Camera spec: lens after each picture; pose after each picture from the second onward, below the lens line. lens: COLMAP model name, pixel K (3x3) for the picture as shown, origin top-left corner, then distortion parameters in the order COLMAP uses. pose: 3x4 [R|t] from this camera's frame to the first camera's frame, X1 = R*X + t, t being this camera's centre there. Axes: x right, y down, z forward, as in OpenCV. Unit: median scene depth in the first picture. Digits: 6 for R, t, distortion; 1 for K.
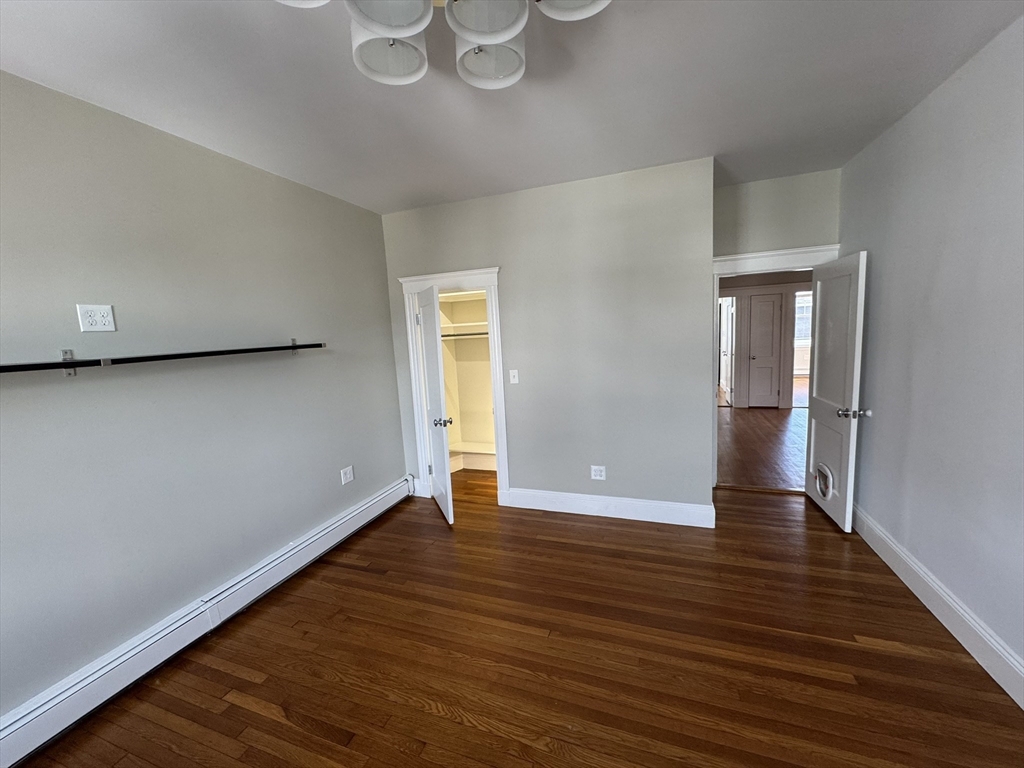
lens RADIAL K [[406.8, 0, 510.8], [0, 406.8, 387.0], [0, 0, 1]] dist [0.002940, 0.000111]
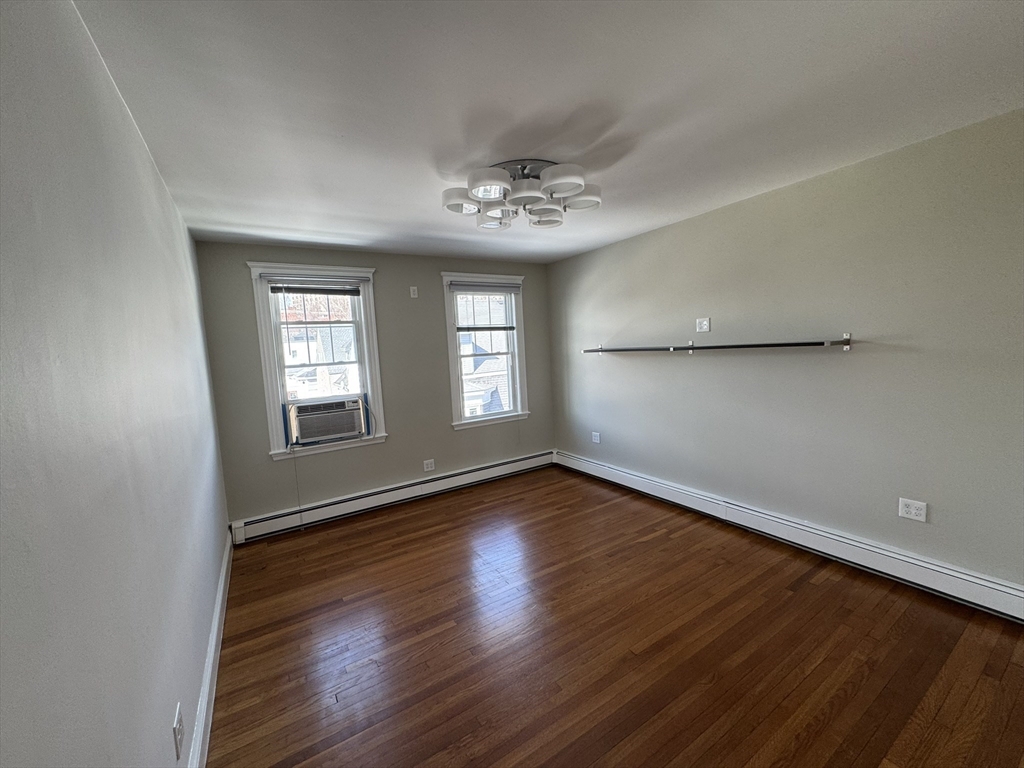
lens RADIAL K [[406.8, 0, 509.4], [0, 406.8, 384.7], [0, 0, 1]] dist [0.002940, 0.000111]
pose [[-0.607146, 0.155964, -0.779134, 0.940221], [-0.025435, 0.976230, 0.215239, -0.242004], [0.794183, 0.150499, -0.588747, 1.223884]]
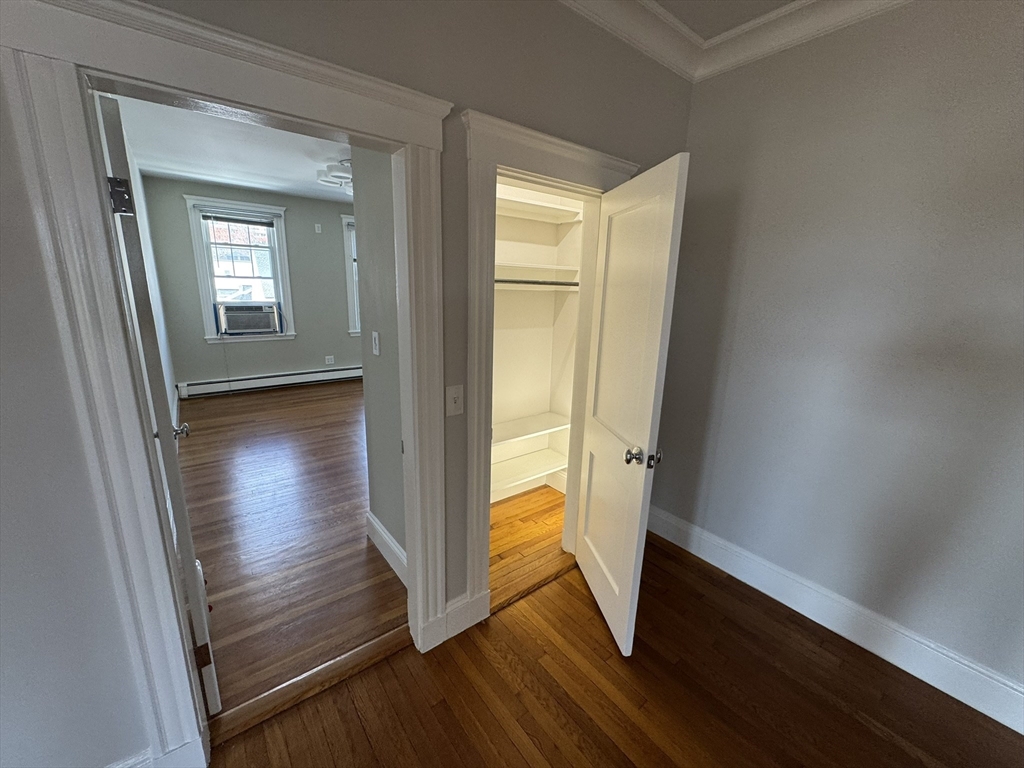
lens RADIAL K [[406.8, 0, 509.4], [0, 406.8, 383.7], [0, 0, 1]] dist [0.002940, 0.000111]
pose [[-0.528690, 0.229340, -0.817245, 1.398042], [-0.119654, 0.933057, 0.339246, -0.363664], [0.840339, 0.277142, -0.465857, 2.304189]]
